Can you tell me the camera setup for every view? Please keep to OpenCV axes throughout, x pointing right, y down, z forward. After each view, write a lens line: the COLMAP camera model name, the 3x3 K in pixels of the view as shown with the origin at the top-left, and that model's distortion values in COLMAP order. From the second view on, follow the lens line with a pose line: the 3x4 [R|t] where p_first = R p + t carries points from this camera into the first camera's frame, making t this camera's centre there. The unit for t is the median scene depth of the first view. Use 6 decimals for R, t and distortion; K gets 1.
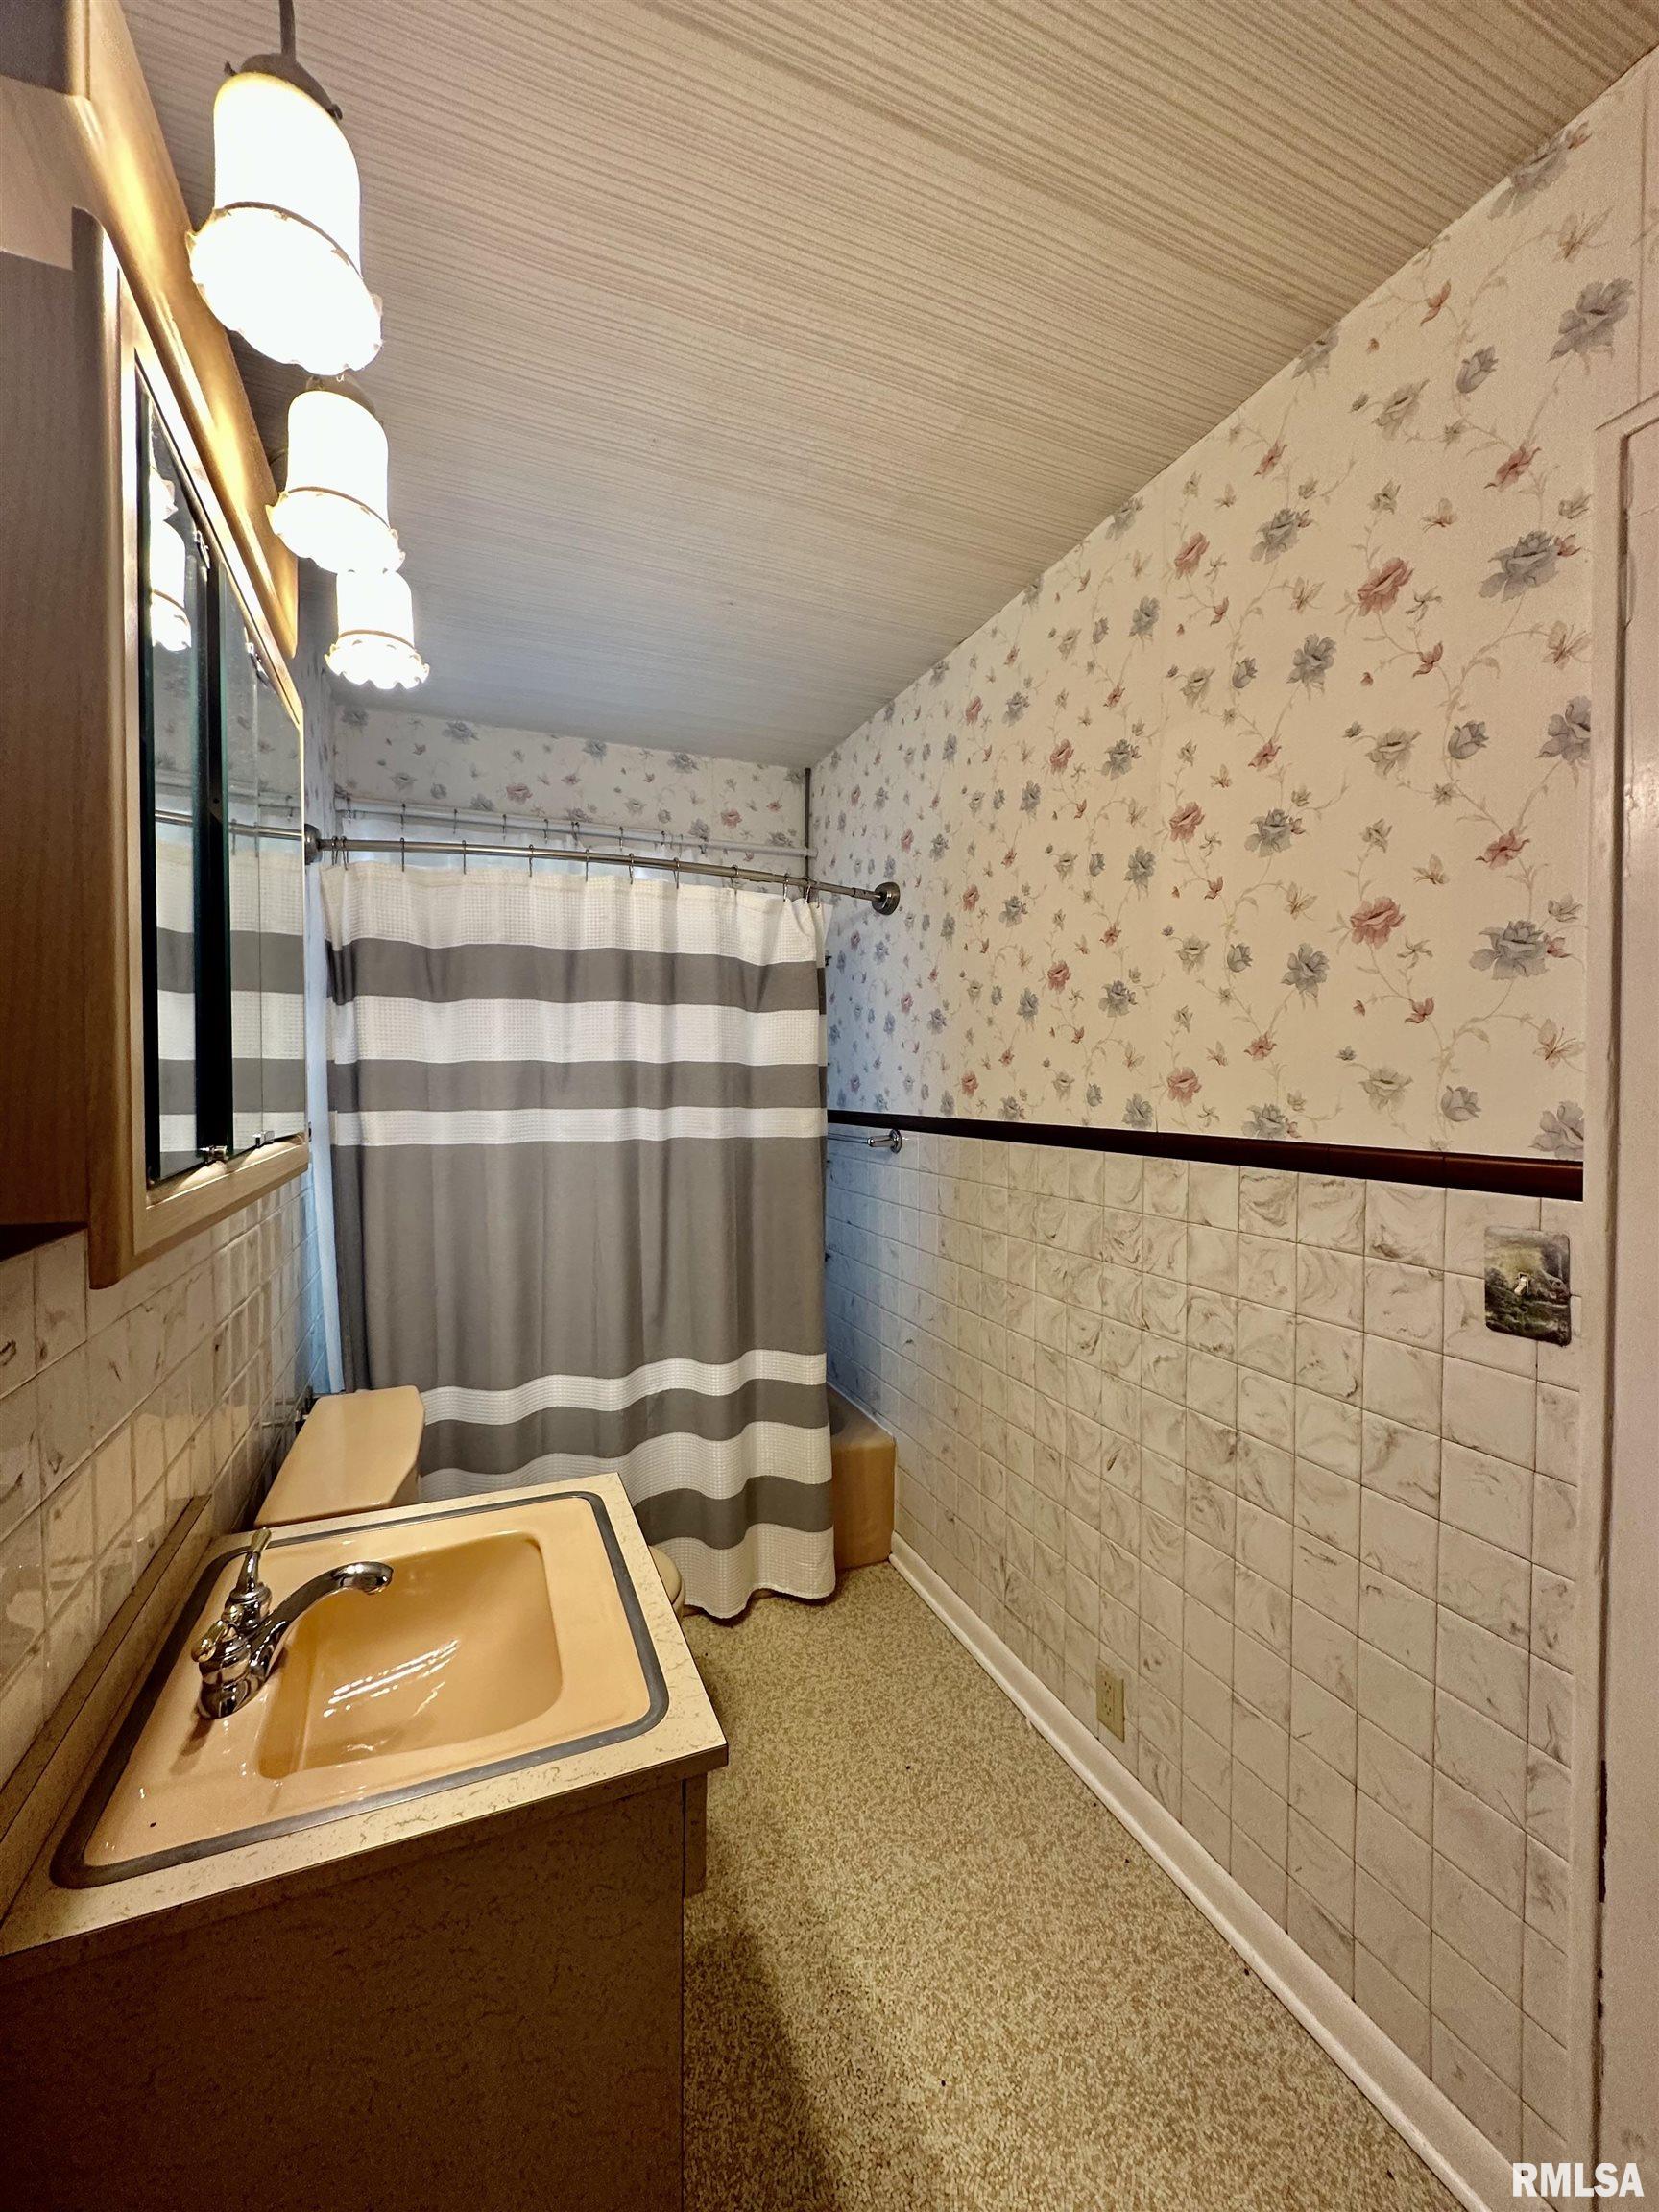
lens RADIAL K [[885.8, 0, 829.7], [0, 885.8, 1105.0], [0, 0, 1]] dist [-0.002843, 0.001725]
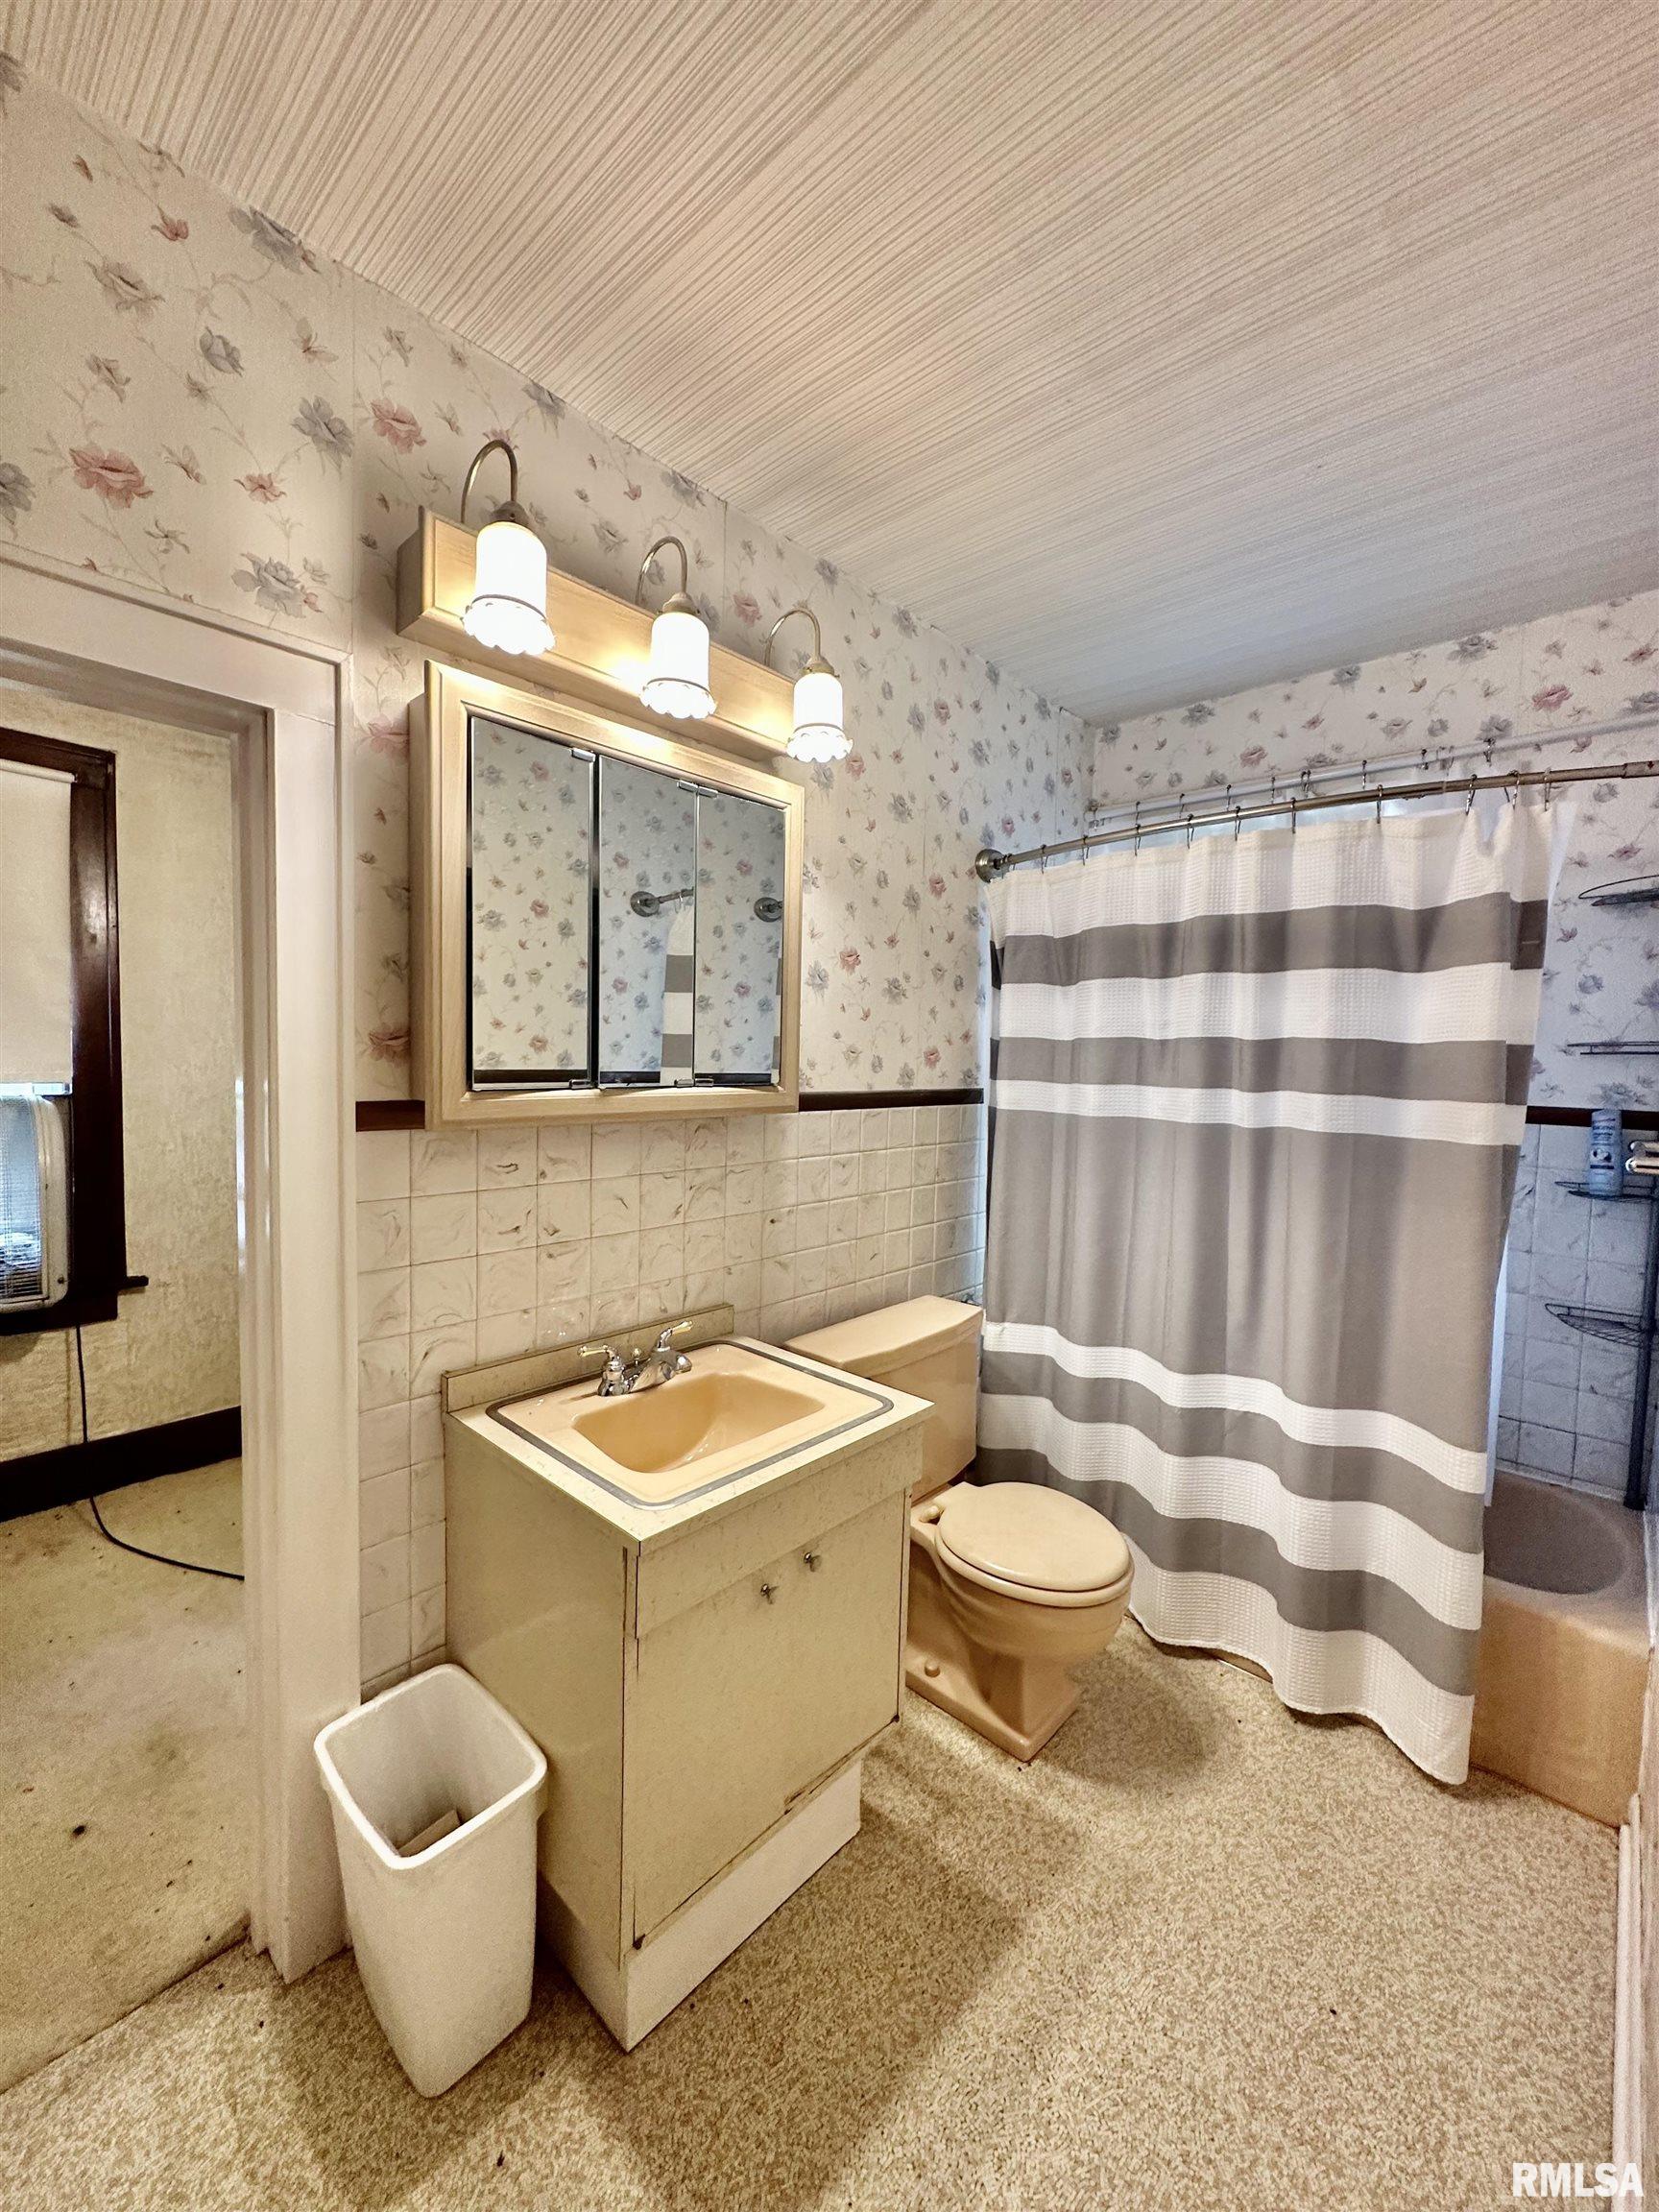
lens RADIAL K [[885.8, 0, 829.5], [0, 885.8, 1105.0], [0, 0, 1]] dist [-0.002843, 0.001725]
pose [[0.419049, 0.063188, -0.905762, 0.427107], [-0.047713, 0.997730, 0.047529, -0.004232], [0.906709, 0.023300, 0.421112, 0.247944]]
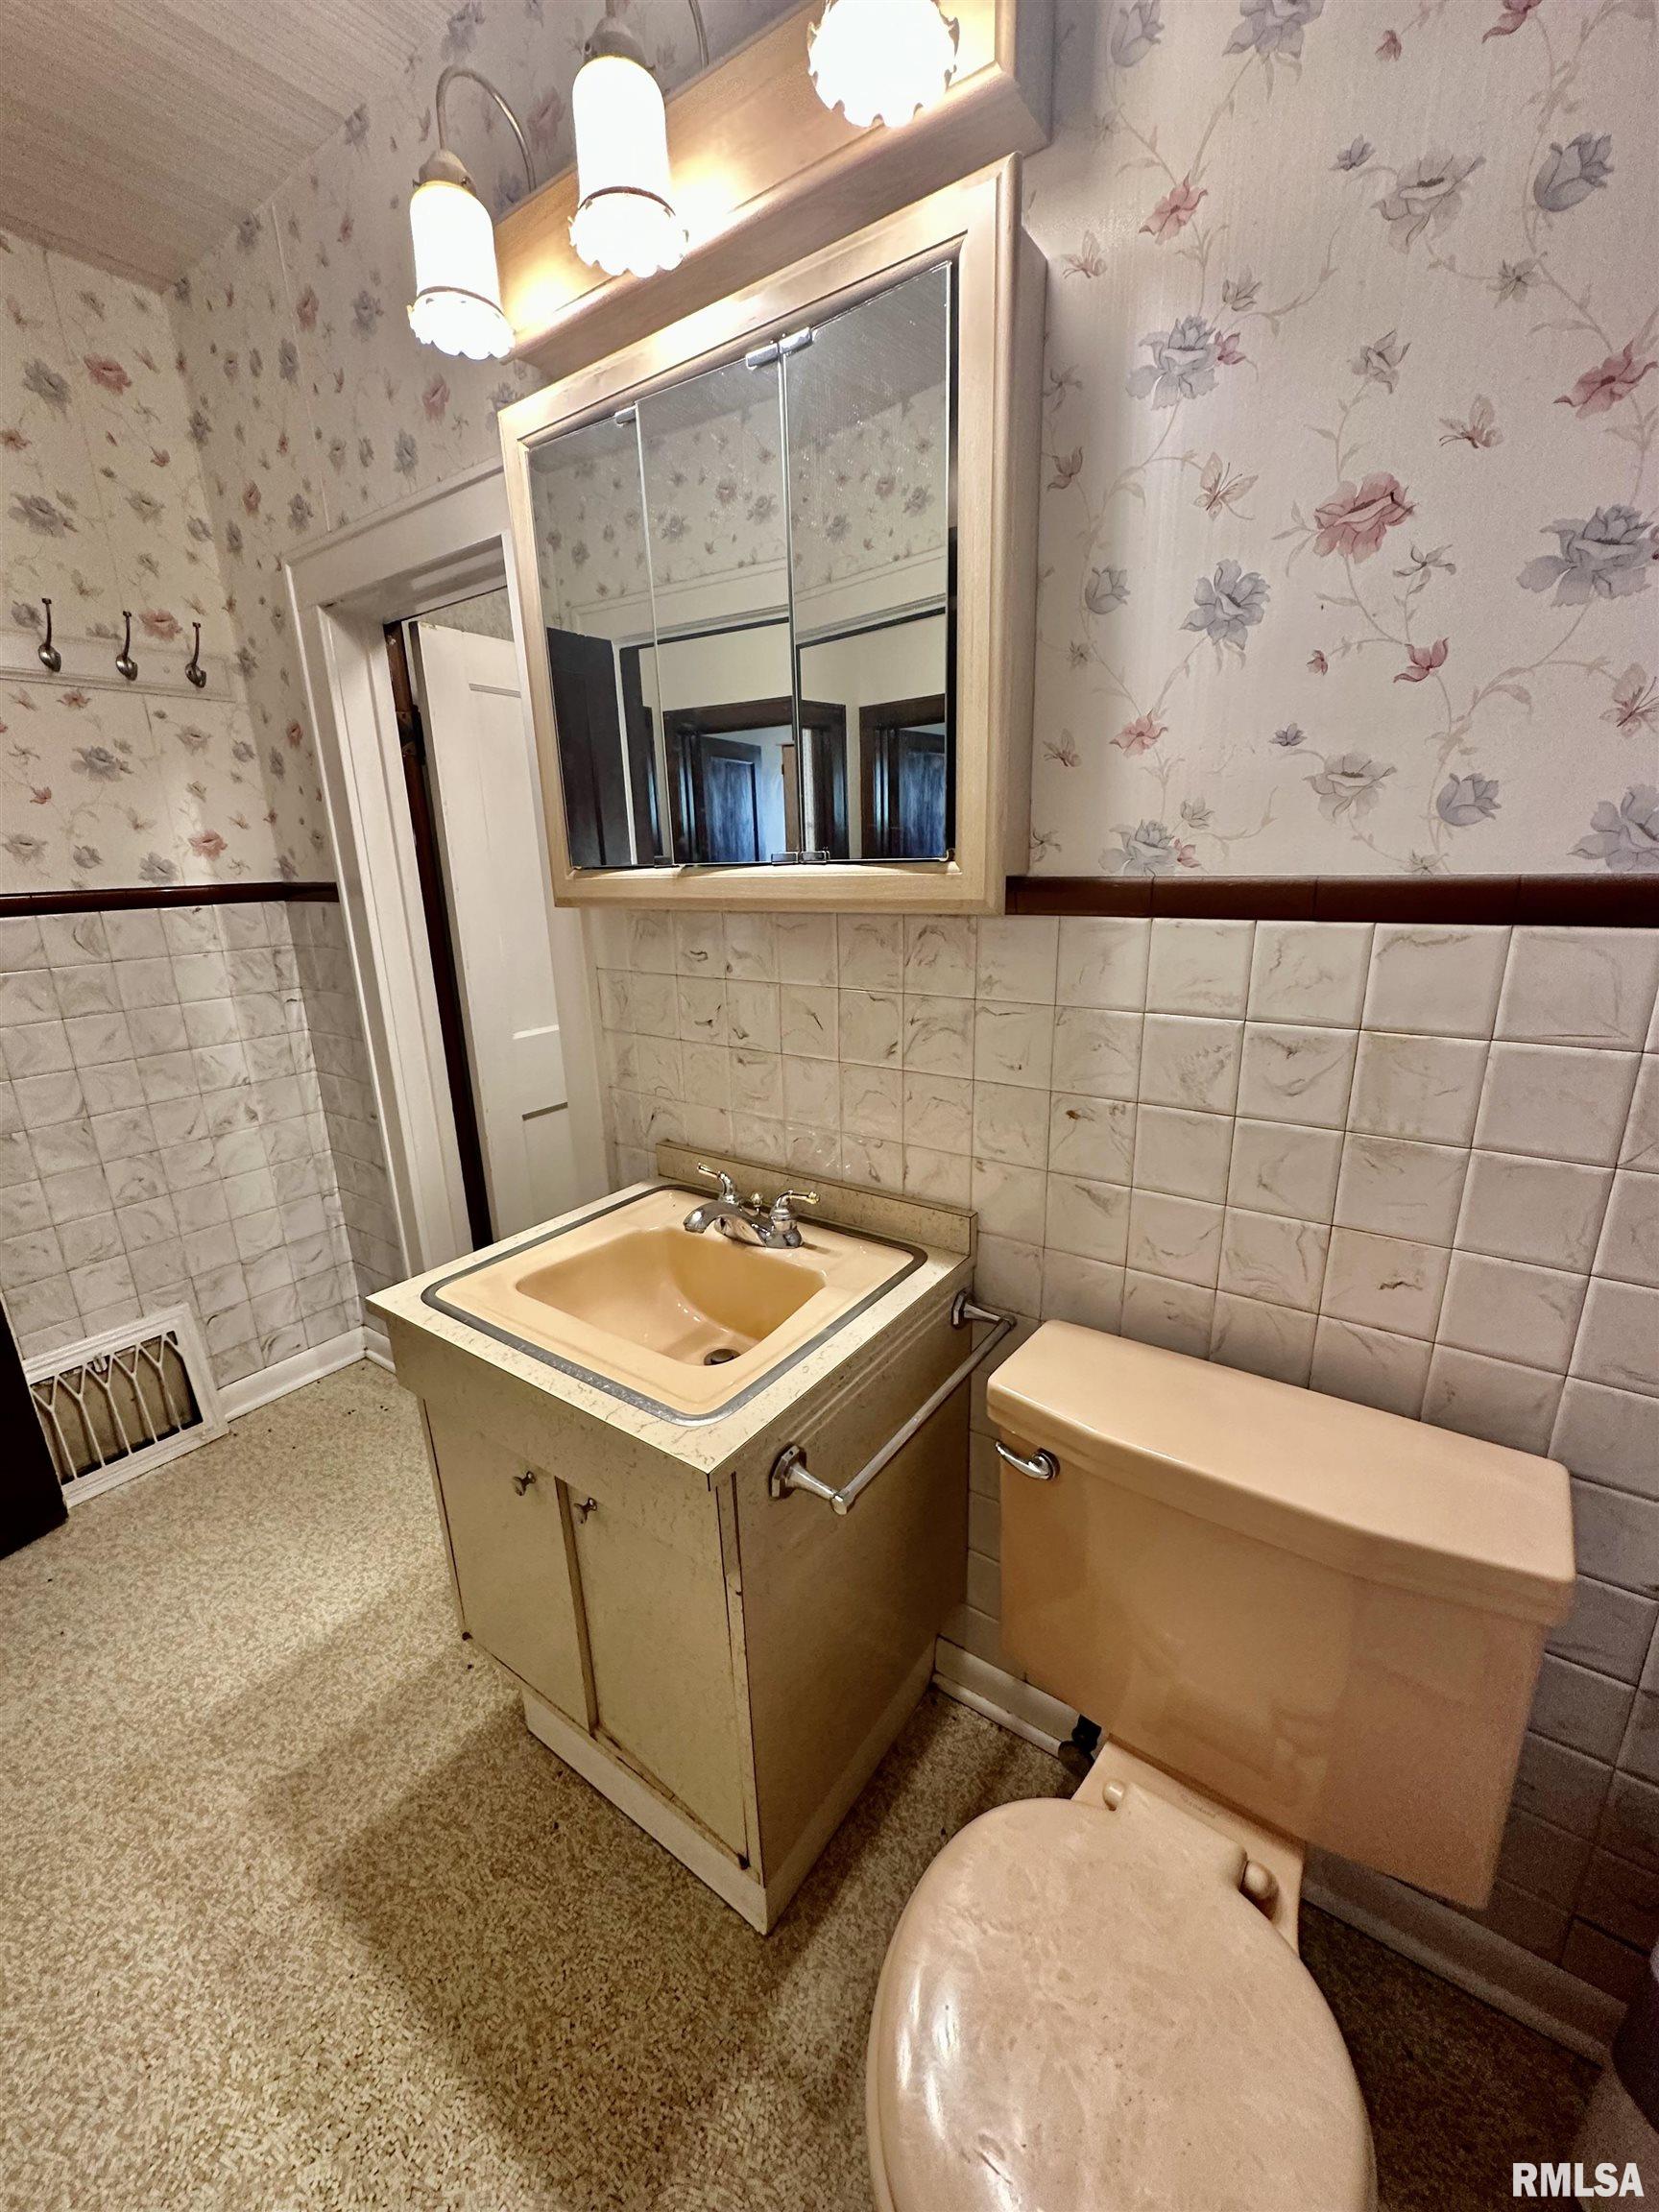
lens RADIAL K [[885.8, 0, 824.8], [0, 885.8, 1104.1], [0, 0, 1]] dist [-0.002843, 0.001725]
pose [[-0.851188, 0.167034, -0.497572, -0.031693], [0.014081, 0.954935, 0.296481, 0.002473], [0.524672, 0.245355, -0.815182, 0.905779]]
